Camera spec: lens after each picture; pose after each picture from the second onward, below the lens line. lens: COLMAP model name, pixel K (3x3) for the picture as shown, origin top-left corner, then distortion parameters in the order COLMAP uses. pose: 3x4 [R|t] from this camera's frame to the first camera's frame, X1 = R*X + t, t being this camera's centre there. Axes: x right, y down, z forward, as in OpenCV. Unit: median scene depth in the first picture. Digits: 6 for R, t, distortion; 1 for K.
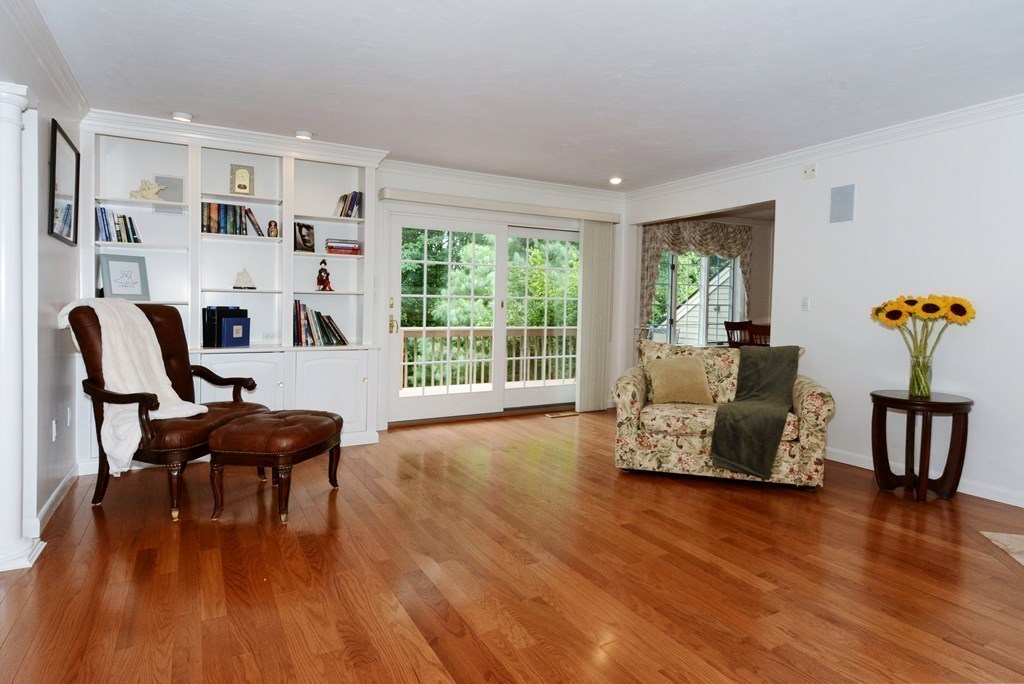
lens RADIAL K [[582.8, 0, 534.0], [0, 582.8, 325.8], [0, 0, 1]] dist [0.000727, -0.000984]
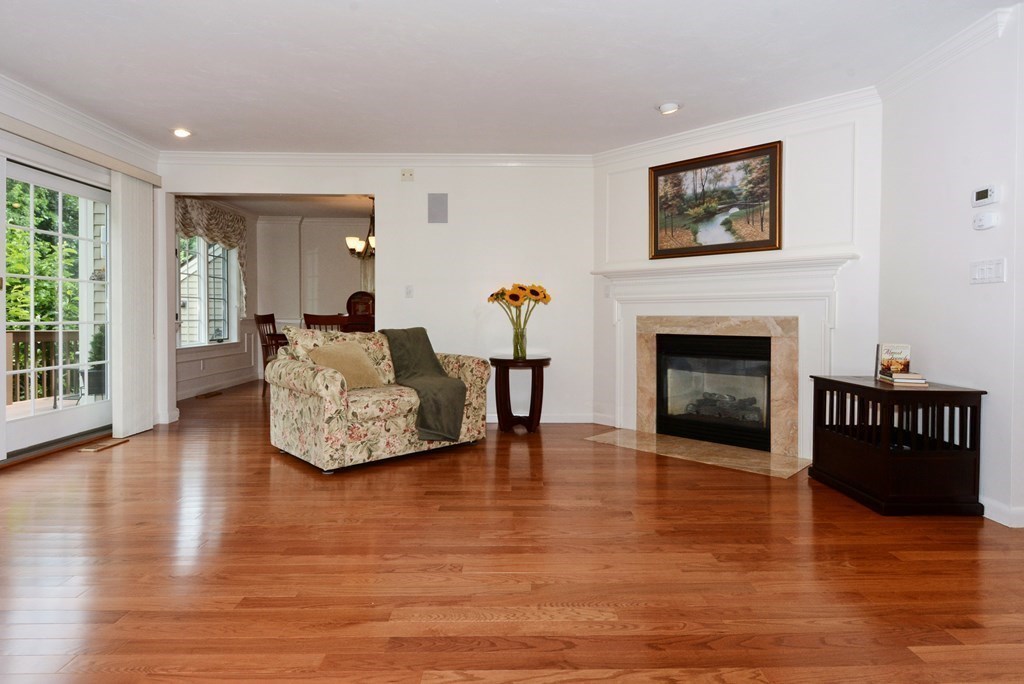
lens RADIAL K [[550.7, 0, 527.4], [0, 550.7, 325.9], [0, 0, 1]] dist [0.004116, -0.001070]
pose [[0.482554, -0.030318, 0.875341, -0.442224], [0.036368, 0.999232, 0.014561, 0.027110], [-0.875111, 0.024808, 0.483287, 0.343032]]
